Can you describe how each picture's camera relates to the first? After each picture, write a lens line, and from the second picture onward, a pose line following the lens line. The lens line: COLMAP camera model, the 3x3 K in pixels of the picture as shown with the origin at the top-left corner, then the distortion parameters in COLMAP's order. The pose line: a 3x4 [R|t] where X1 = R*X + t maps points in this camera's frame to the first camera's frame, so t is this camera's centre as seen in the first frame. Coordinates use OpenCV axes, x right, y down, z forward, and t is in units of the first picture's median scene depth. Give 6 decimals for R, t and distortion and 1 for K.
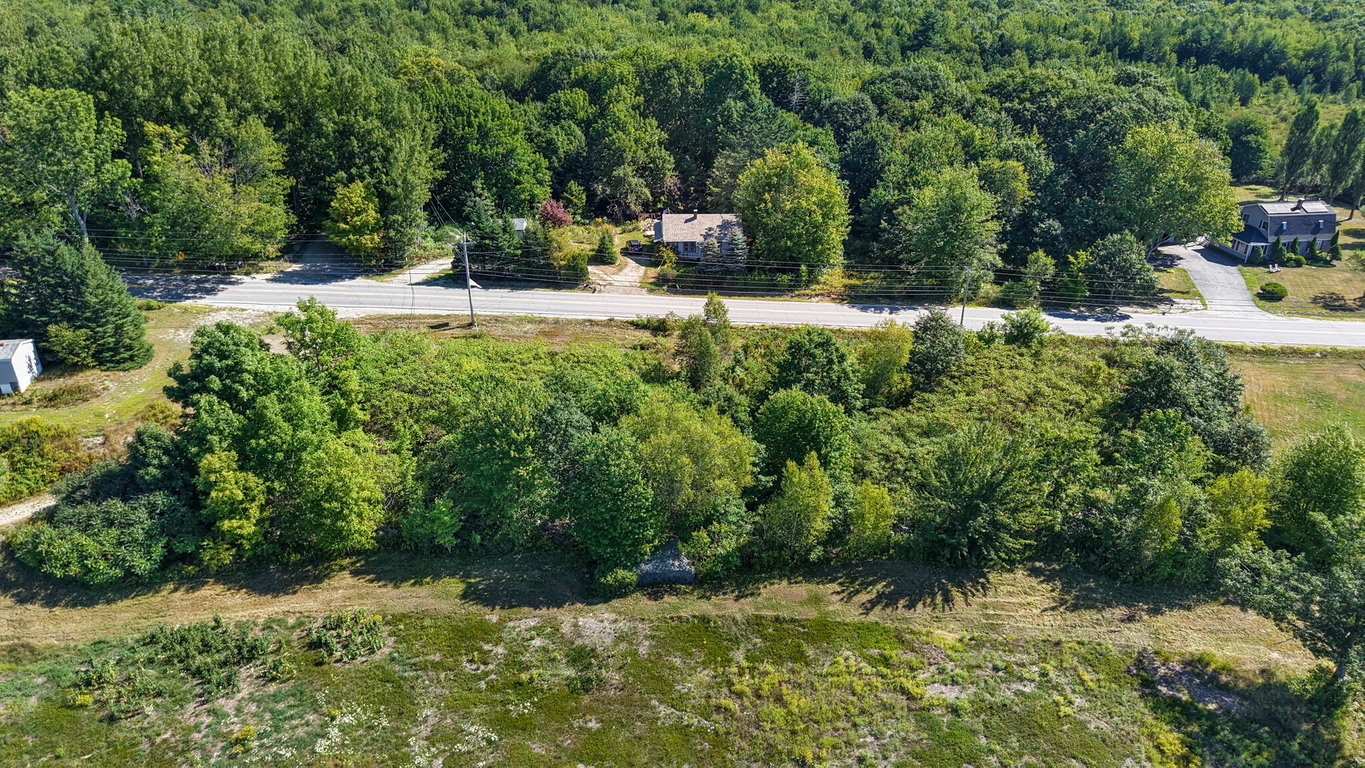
lens RADIAL K [[915.5, 0, 675.1], [0, 915.5, 383.1], [0, 0, 1]] dist [0.041732, -0.044261]
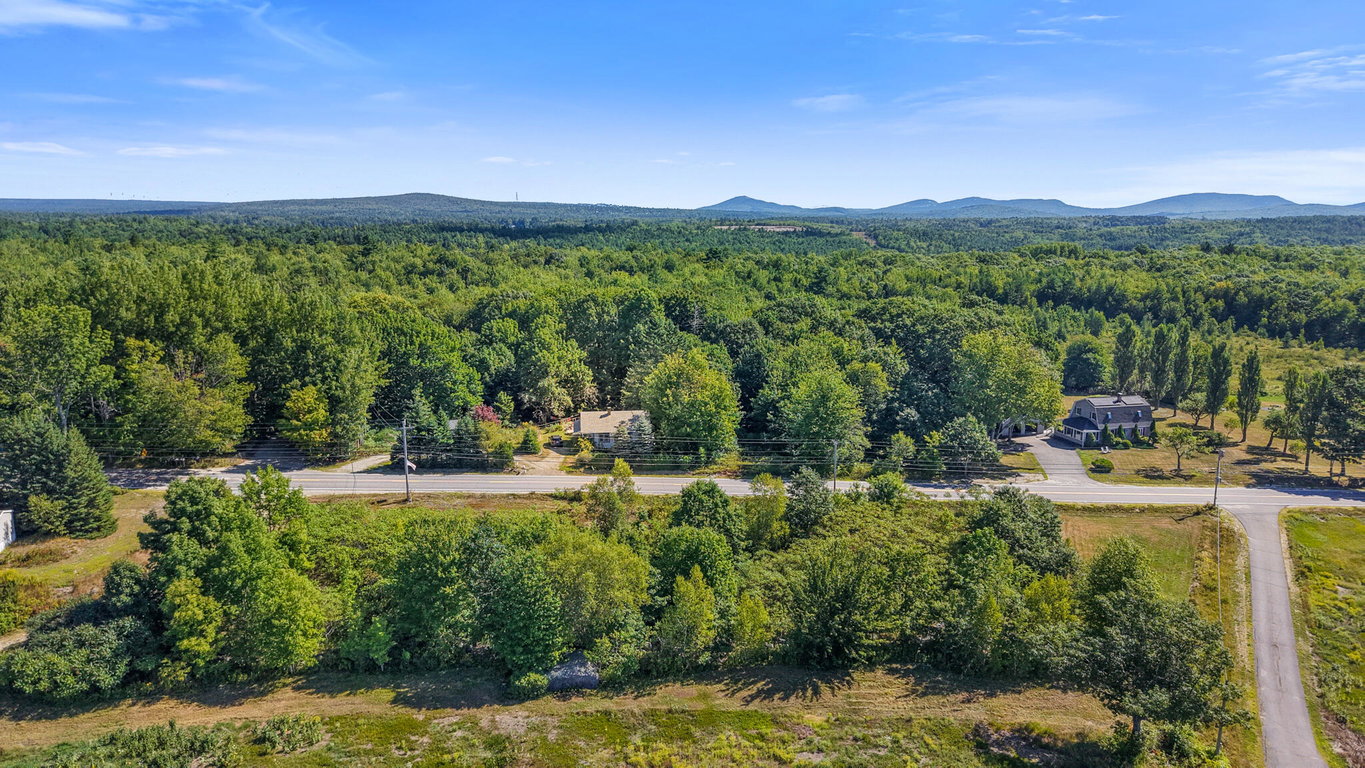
lens RADIAL K [[915.5, 0, 674.0], [0, 915.5, 380.4], [0, 0, 1]] dist [0.041732, -0.044261]
pose [[0.997214, -0.020317, 0.071776, 0.030884], [0.039035, 0.962068, -0.270001, 0.126478], [-0.063568, 0.272051, 0.960181, -0.166115]]
